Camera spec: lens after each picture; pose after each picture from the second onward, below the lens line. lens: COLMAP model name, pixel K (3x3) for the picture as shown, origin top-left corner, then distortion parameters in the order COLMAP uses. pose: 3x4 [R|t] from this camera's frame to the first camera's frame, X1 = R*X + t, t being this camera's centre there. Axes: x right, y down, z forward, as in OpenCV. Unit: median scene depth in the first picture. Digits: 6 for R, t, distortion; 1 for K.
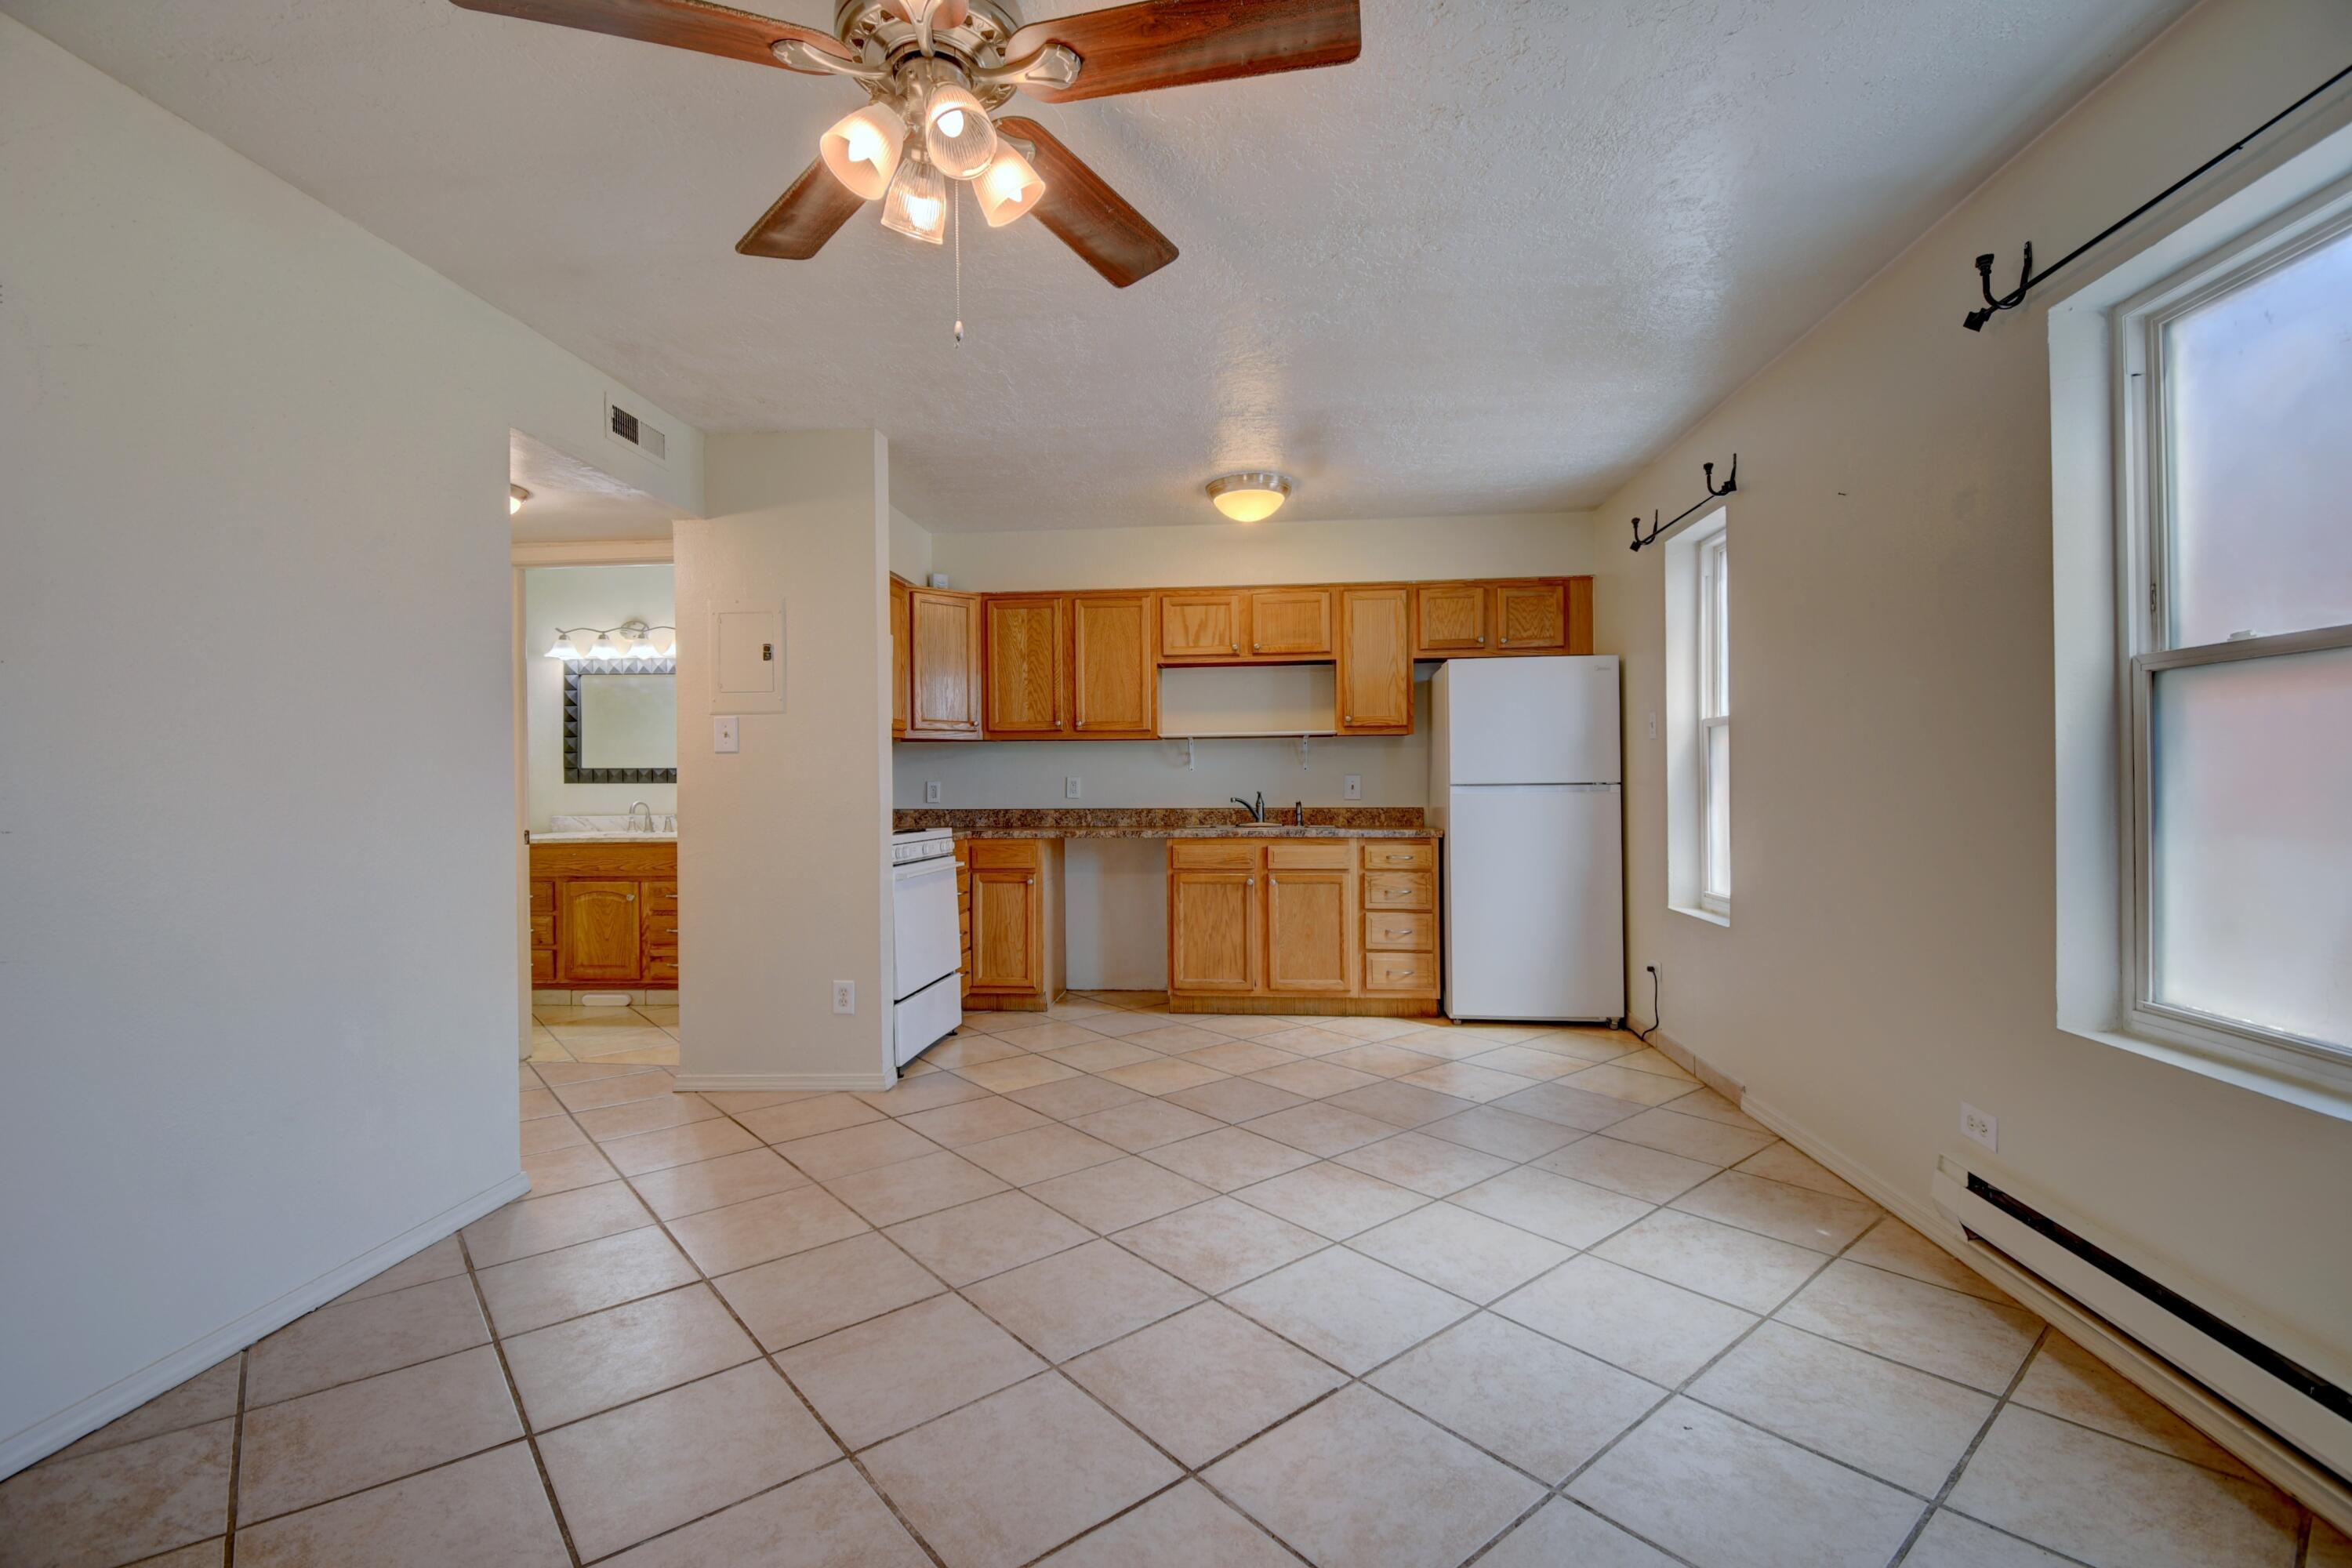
lens RADIAL K [[964.9, 0, 1176.0], [0, 964.9, 784.0], [0, 0, 1]] dist [0.000524, -0.010469]
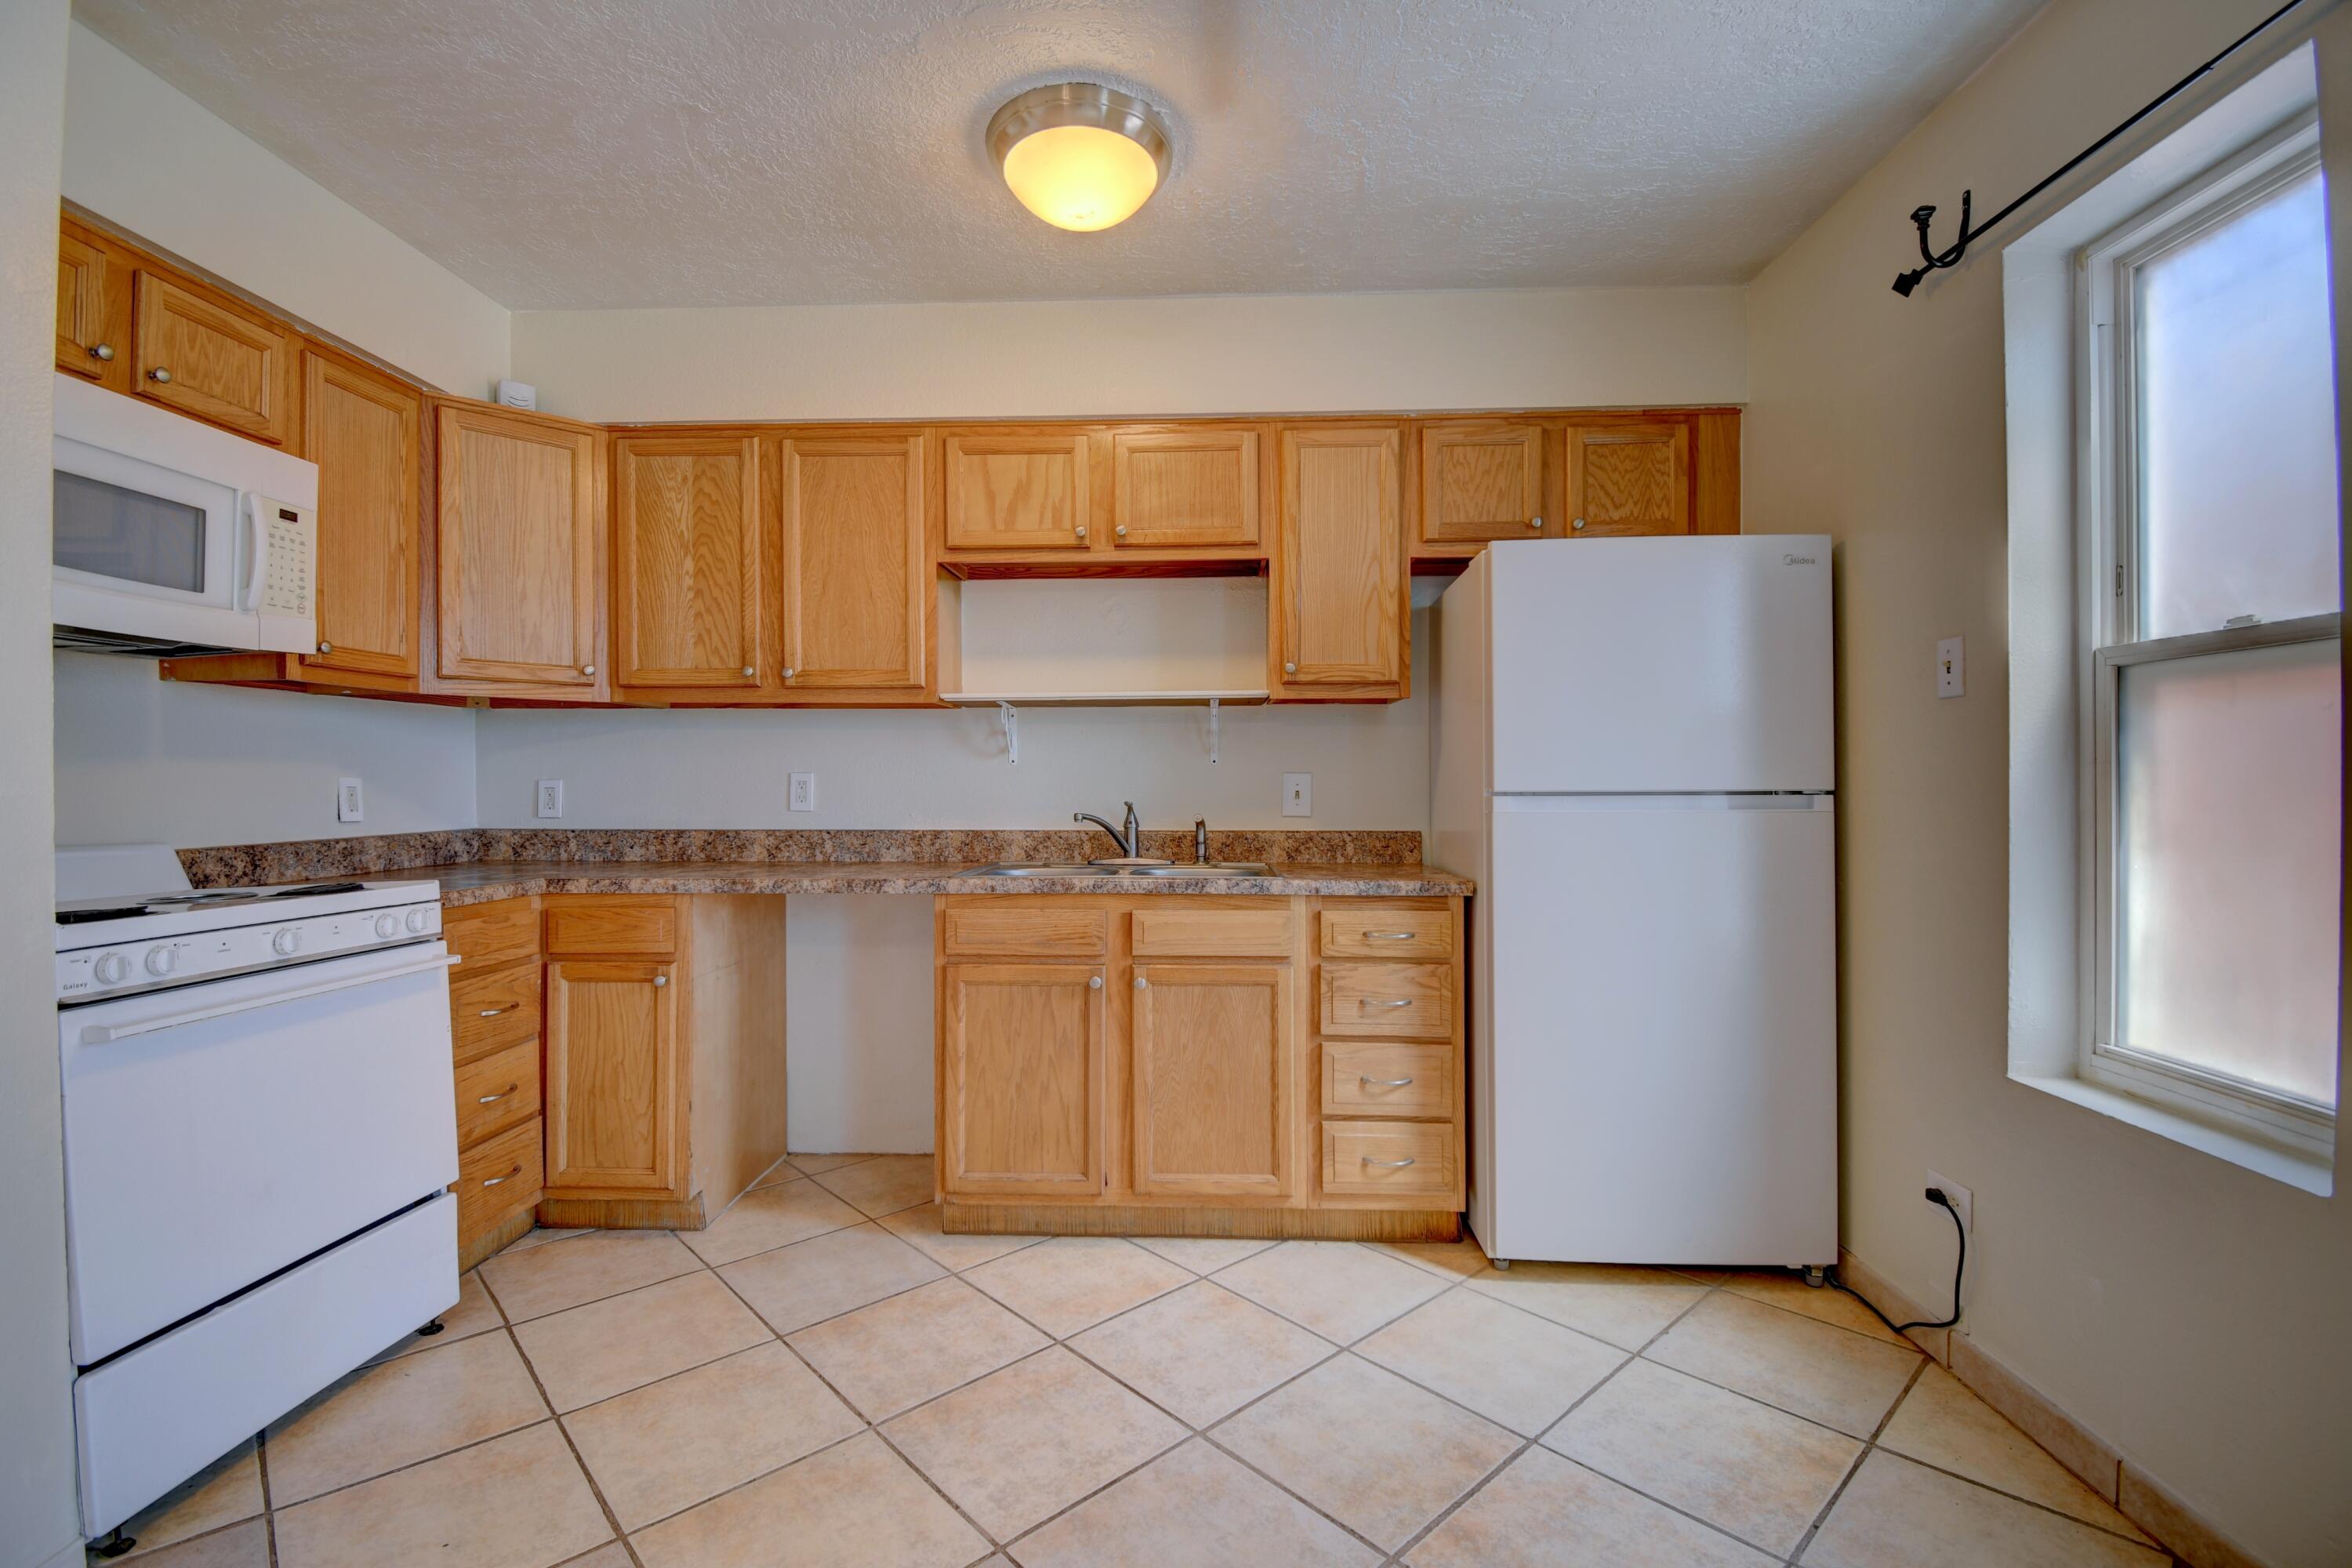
lens RADIAL K [[964.9, 0, 1176.0], [0, 964.9, 784.0], [0, 0, 1]] dist [0.000524, -0.010469]
pose [[0.997880, 0.007111, 0.064697, 0.082742], [-0.006939, 0.999972, -0.002888, -0.001324], [-0.064716, 0.002433, 0.997901, 0.479545]]
